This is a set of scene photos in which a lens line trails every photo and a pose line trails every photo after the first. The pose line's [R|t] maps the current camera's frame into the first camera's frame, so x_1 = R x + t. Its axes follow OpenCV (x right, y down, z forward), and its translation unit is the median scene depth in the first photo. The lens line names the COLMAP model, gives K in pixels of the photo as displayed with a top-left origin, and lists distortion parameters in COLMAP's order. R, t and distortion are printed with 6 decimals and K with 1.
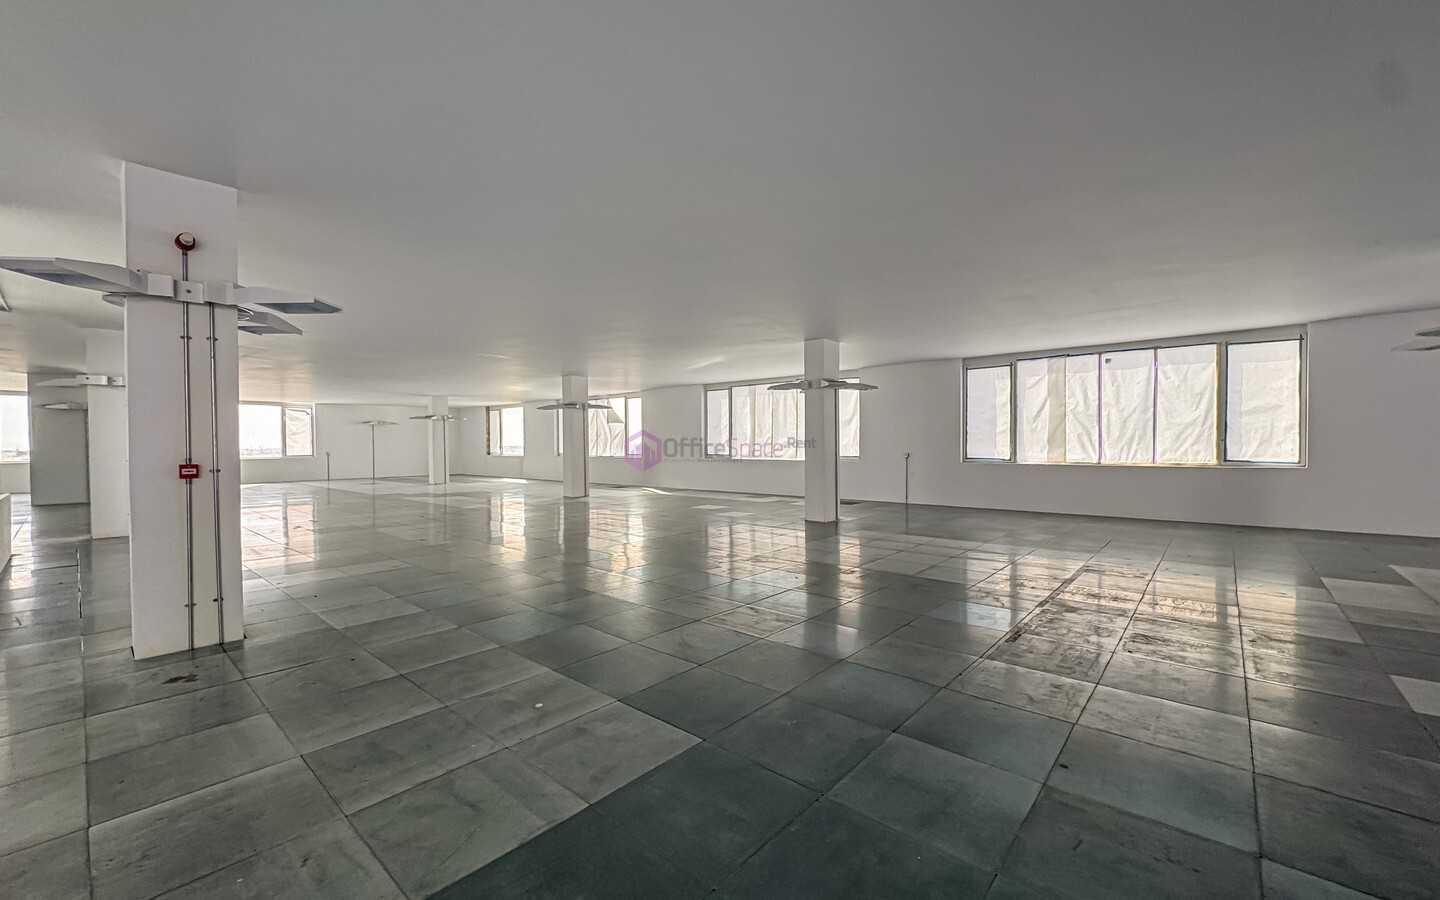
lens RADIAL K [[569.2, 0, 720.0], [0, 569.2, 450.0], [0, 0, 1]] dist [-0.001582, 0.000070]
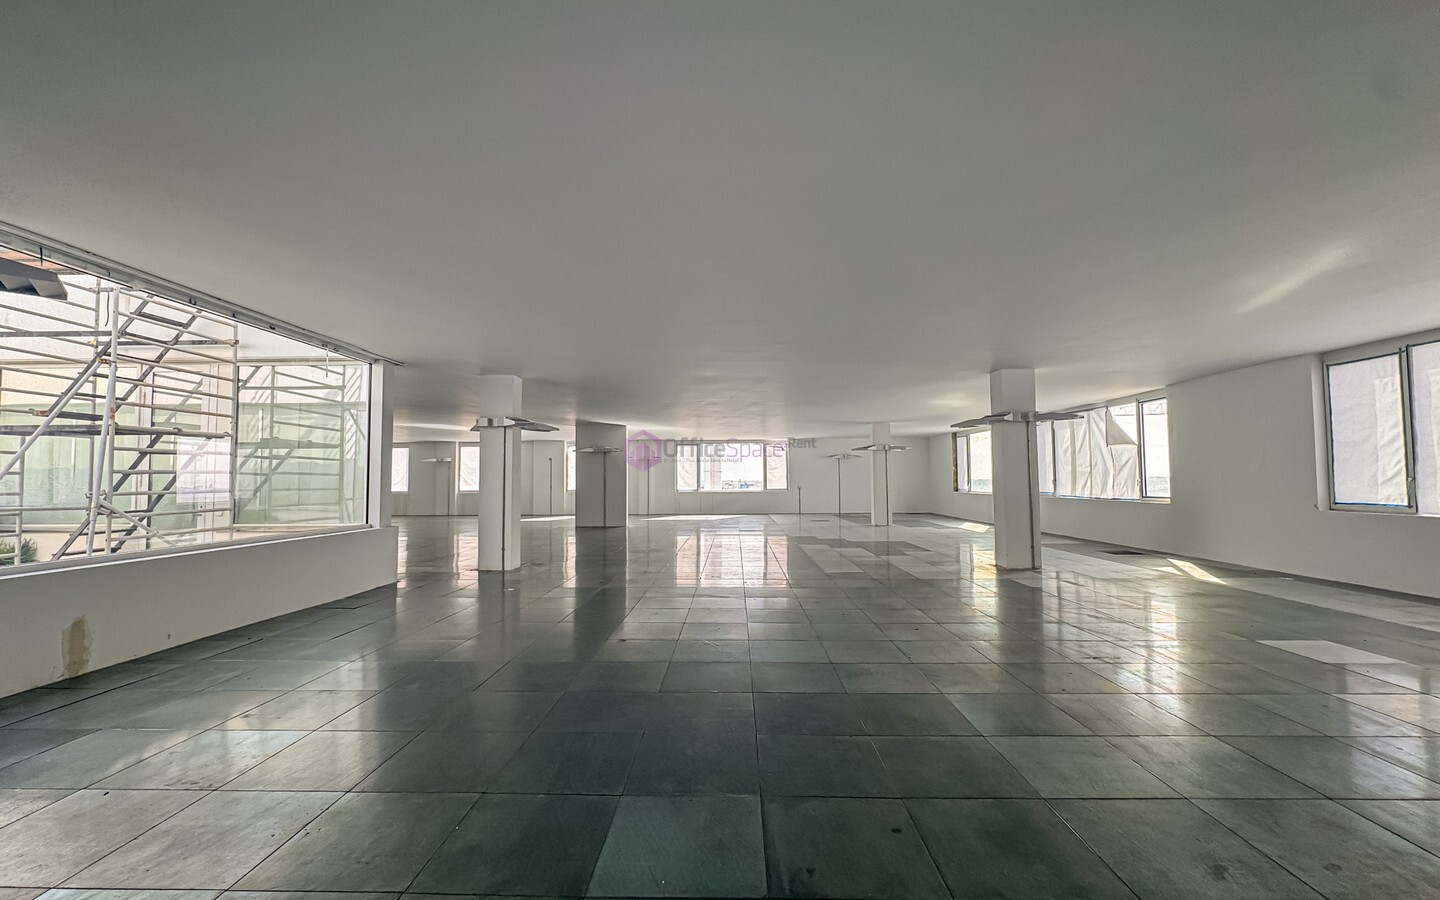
lens RADIAL K [[573.0, 0, 720.0], [0, 573.0, 450.0], [0, 0, 1]] dist [-0.001154, -0.000149]
pose [[0.643090, -0.037525, -0.764870, 0.018672], [-0.005596, 0.998542, -0.053694, -0.010788], [0.765770, 0.038811, 0.641942, 0.472128]]
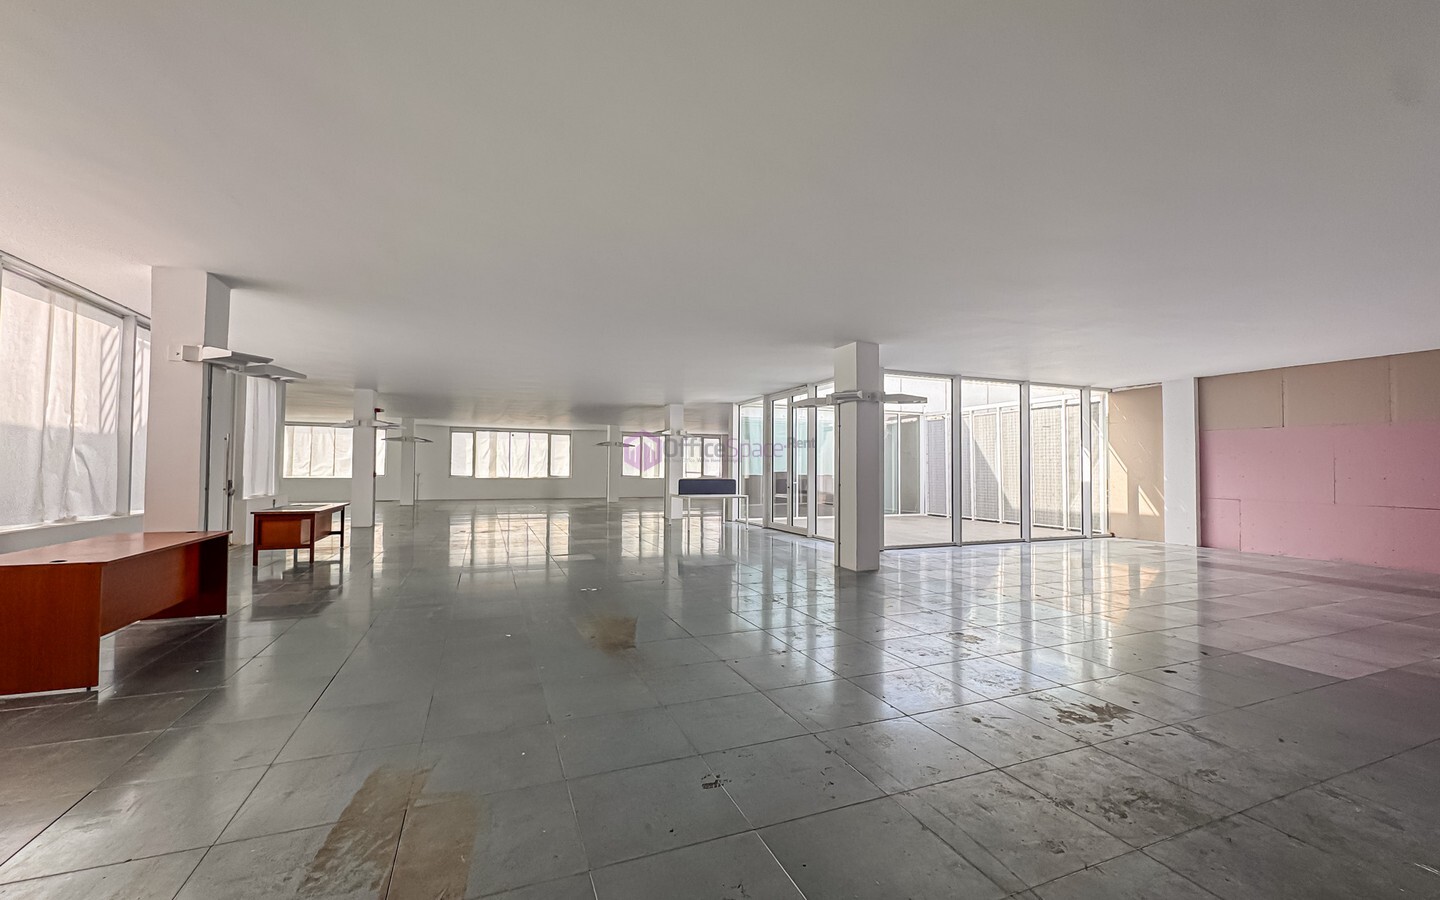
lens RADIAL K [[583.9, 0, 720.0], [0, 583.9, 450.0], [0, 0, 1]] dist [-0.001603, -0.000141]
pose [[0.445536, 0.038226, 0.894448, -1.051212], [-0.001106, 0.999111, -0.042148, 0.010643], [-0.895263, 0.017789, 0.445182, -0.824905]]
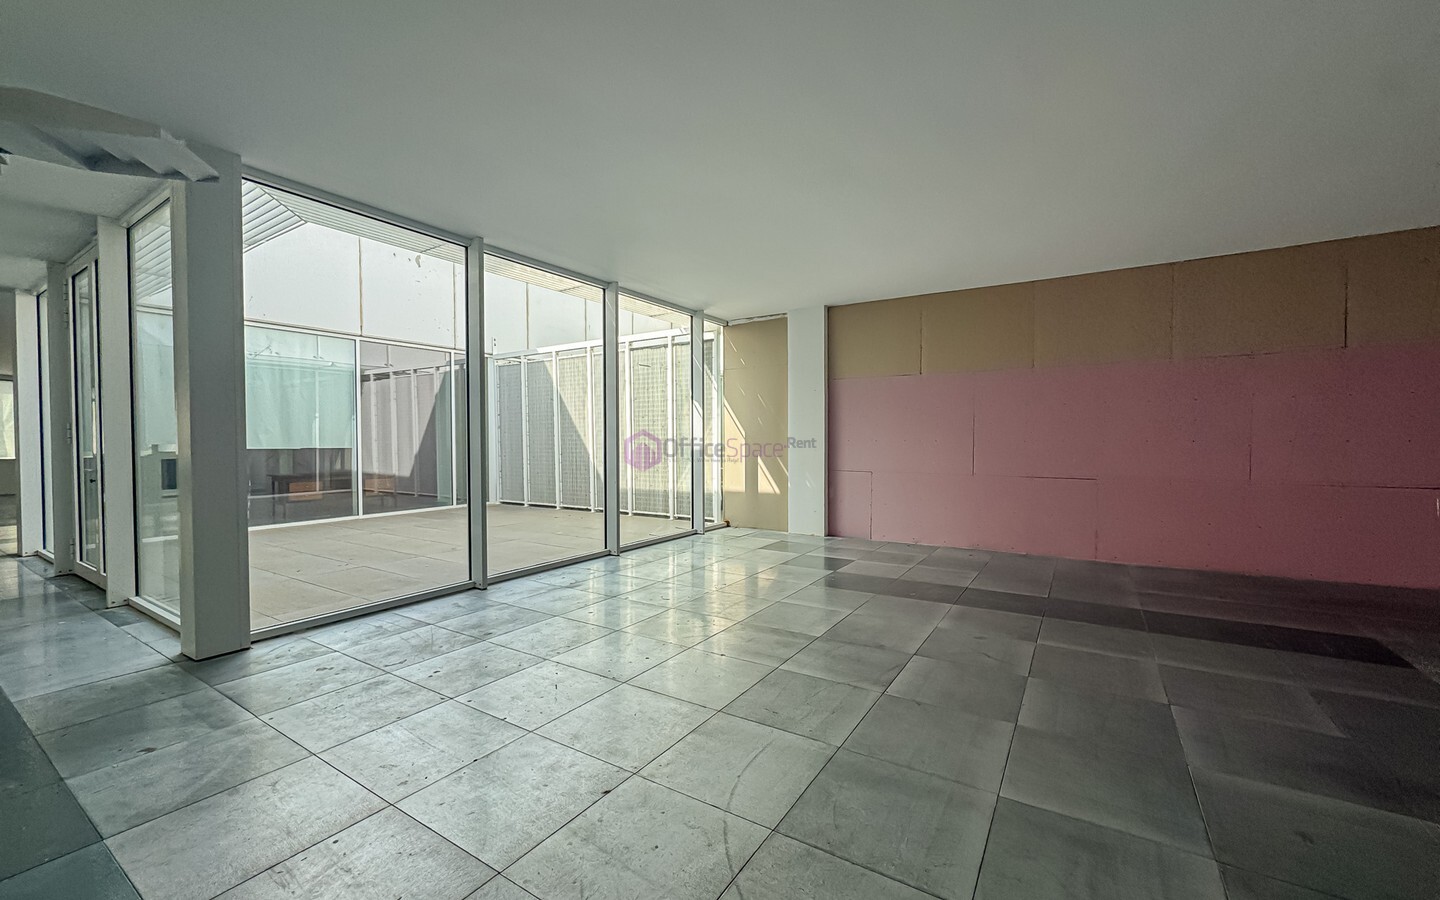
lens RADIAL K [[573.0, 0, 720.0], [0, 573.0, 450.0], [0, 0, 1]] dist [-0.001154, -0.000149]
pose [[-0.147250, -0.010827, 0.989040, -0.524632], [0.016142, 0.999781, 0.013348, 0.011857], [-0.988968, 0.017930, -0.147043, -0.869640]]
